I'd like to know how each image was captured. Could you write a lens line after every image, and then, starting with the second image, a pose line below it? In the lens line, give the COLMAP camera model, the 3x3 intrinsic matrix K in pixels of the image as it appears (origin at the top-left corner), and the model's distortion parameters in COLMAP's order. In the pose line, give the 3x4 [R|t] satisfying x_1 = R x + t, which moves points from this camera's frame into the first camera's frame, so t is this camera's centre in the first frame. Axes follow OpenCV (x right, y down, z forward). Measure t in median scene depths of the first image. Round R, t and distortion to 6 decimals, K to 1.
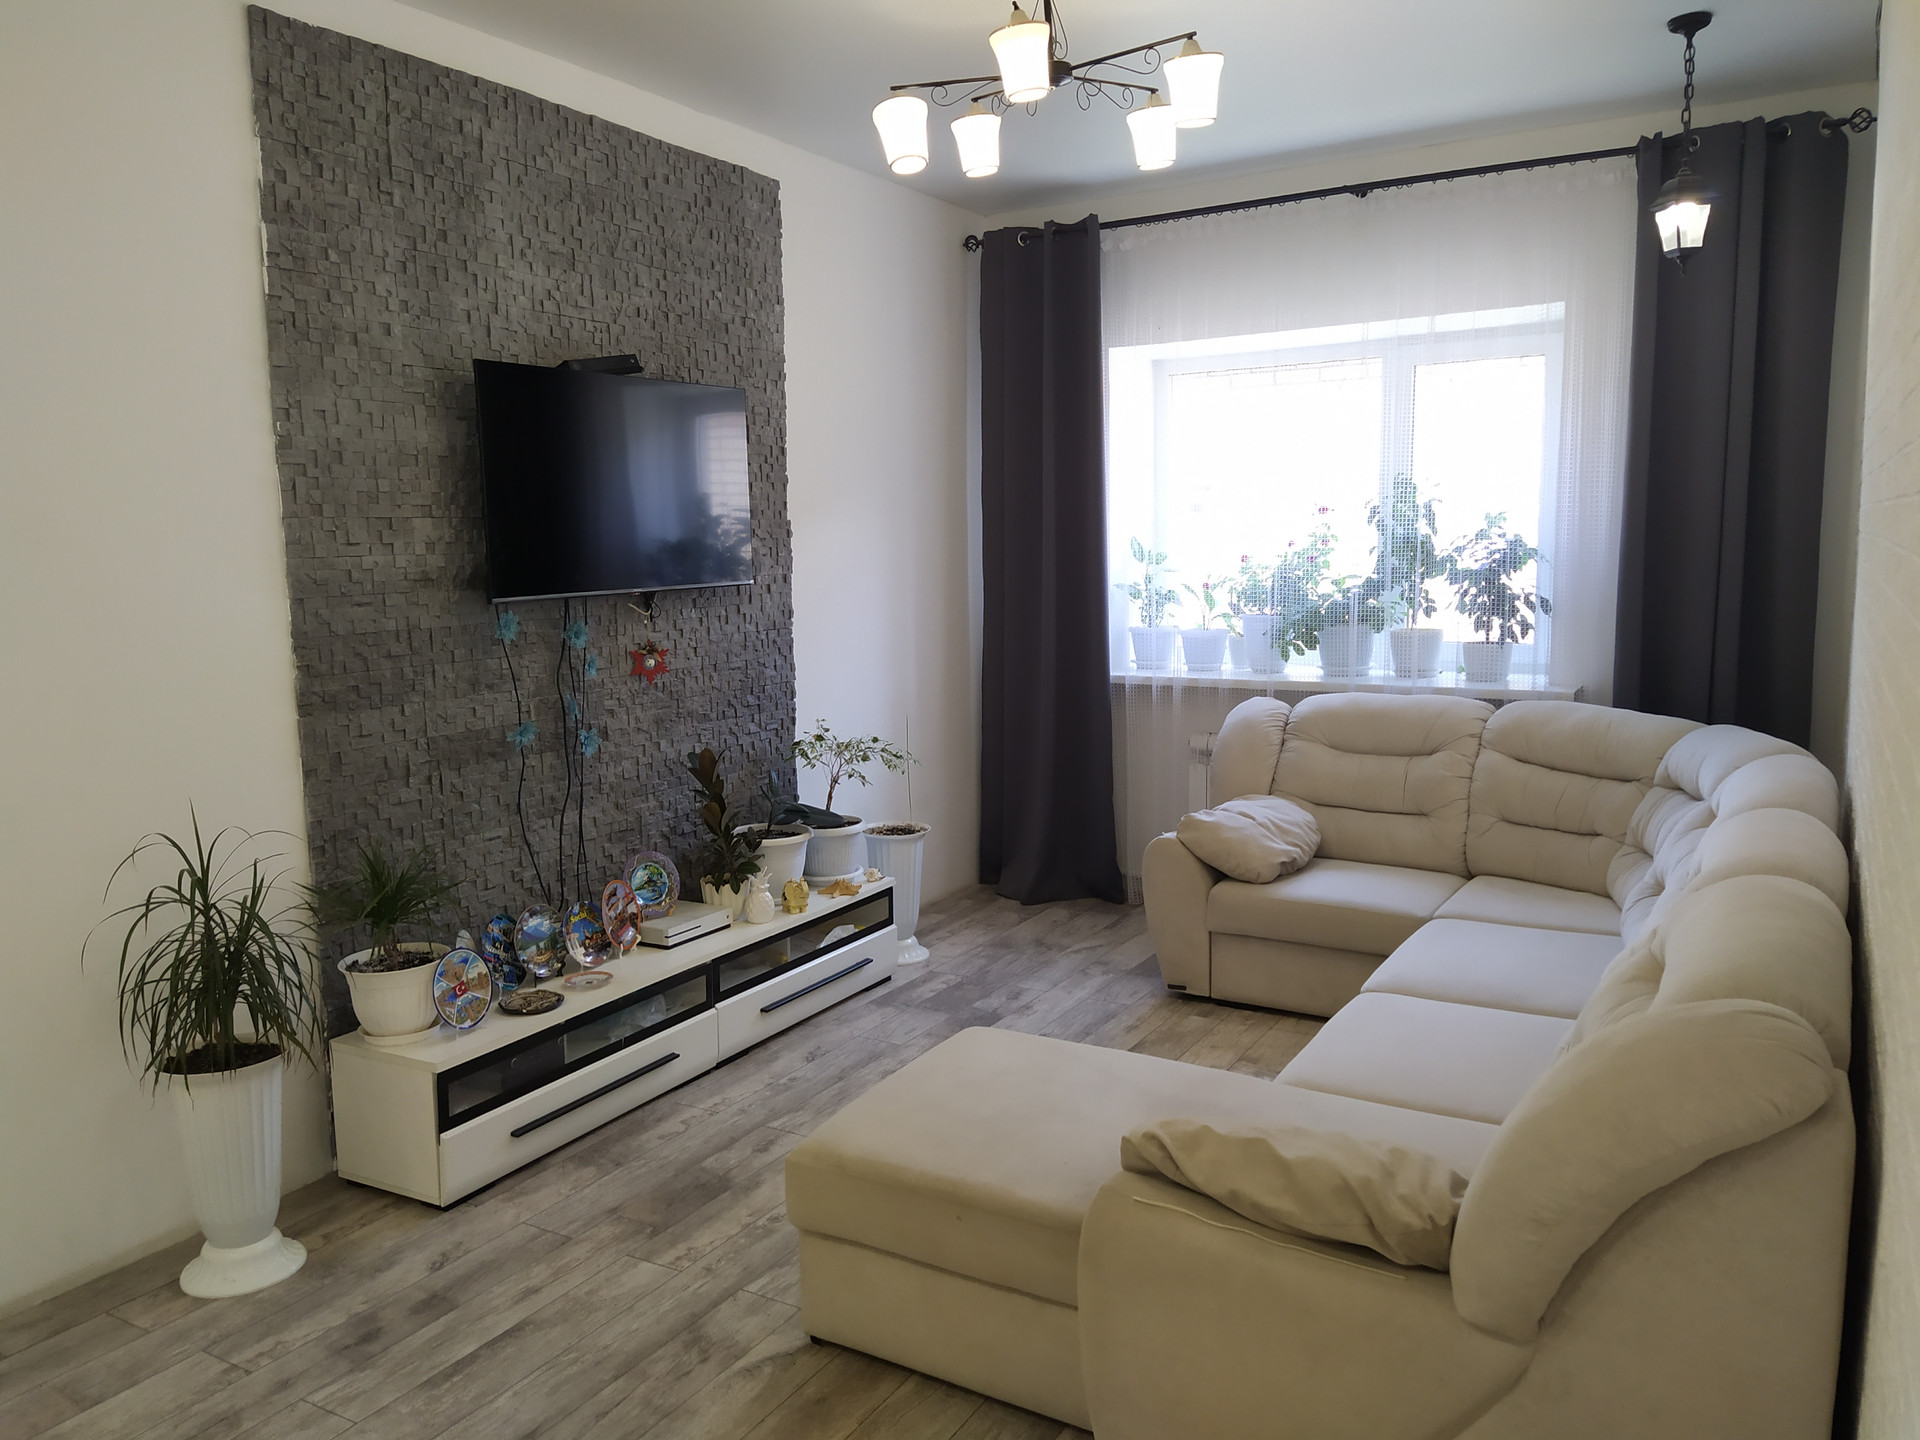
lens RADIAL K [[1416.4, 0, 955.6], [0, 1416.4, 727.0], [0, 0, 1]] dist [0.094439, -0.126824]
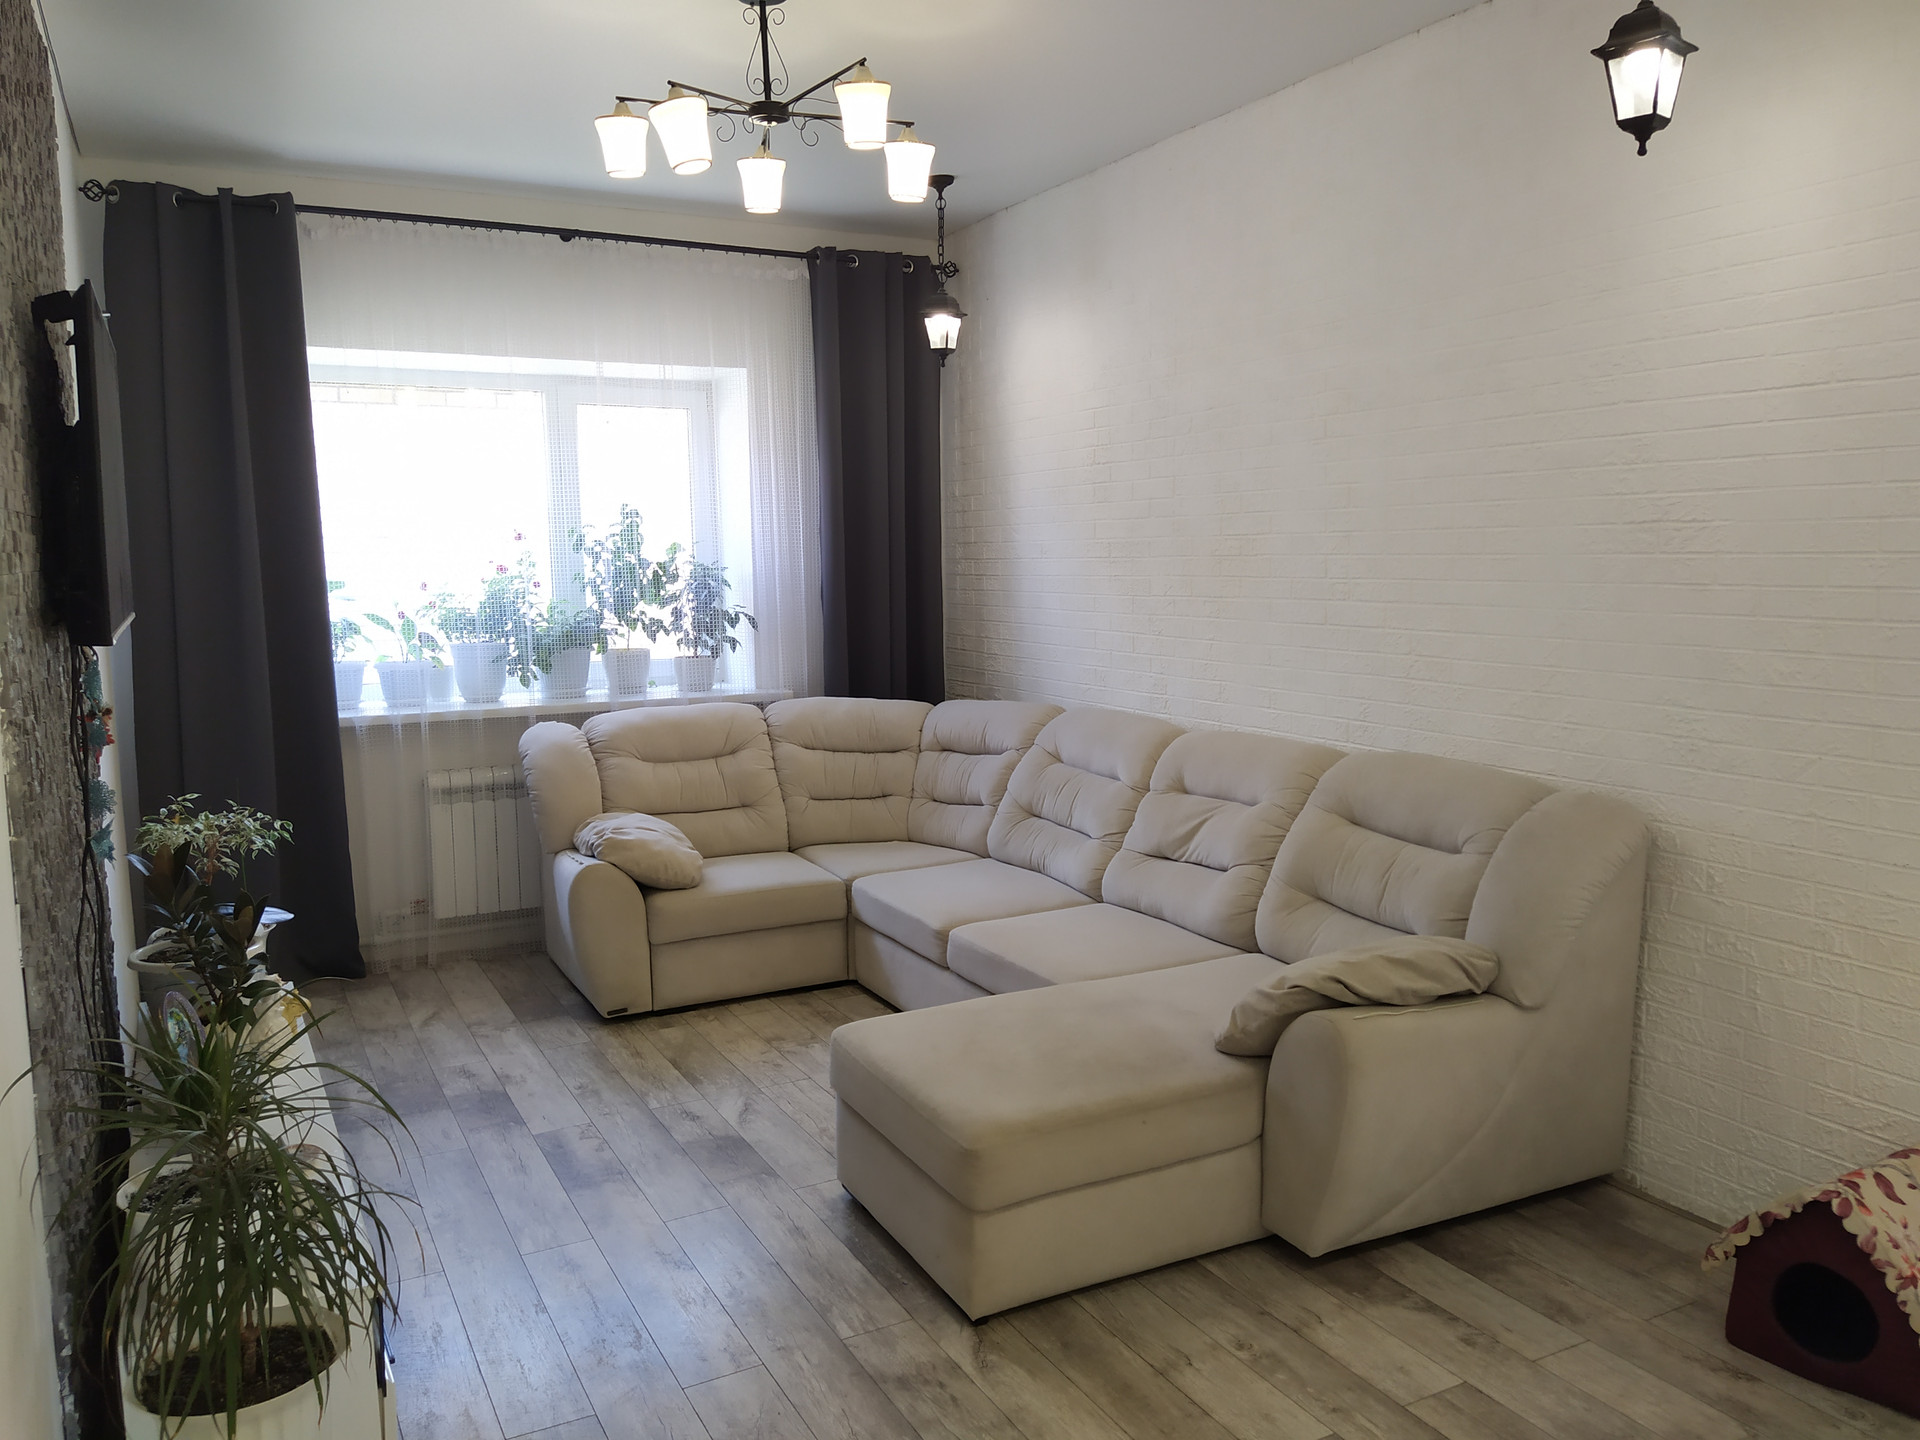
lens RADIAL K [[1442.0, 0, 962.4], [0, 1442.0, 712.4], [0, 0, 1]] dist [0.098220, -0.148353]
pose [[0.523958, -0.080263, 0.847954, -0.497902], [0.118721, 0.992714, 0.020606, -0.013935], [-0.843430, 0.089874, 0.529669, 0.220200]]
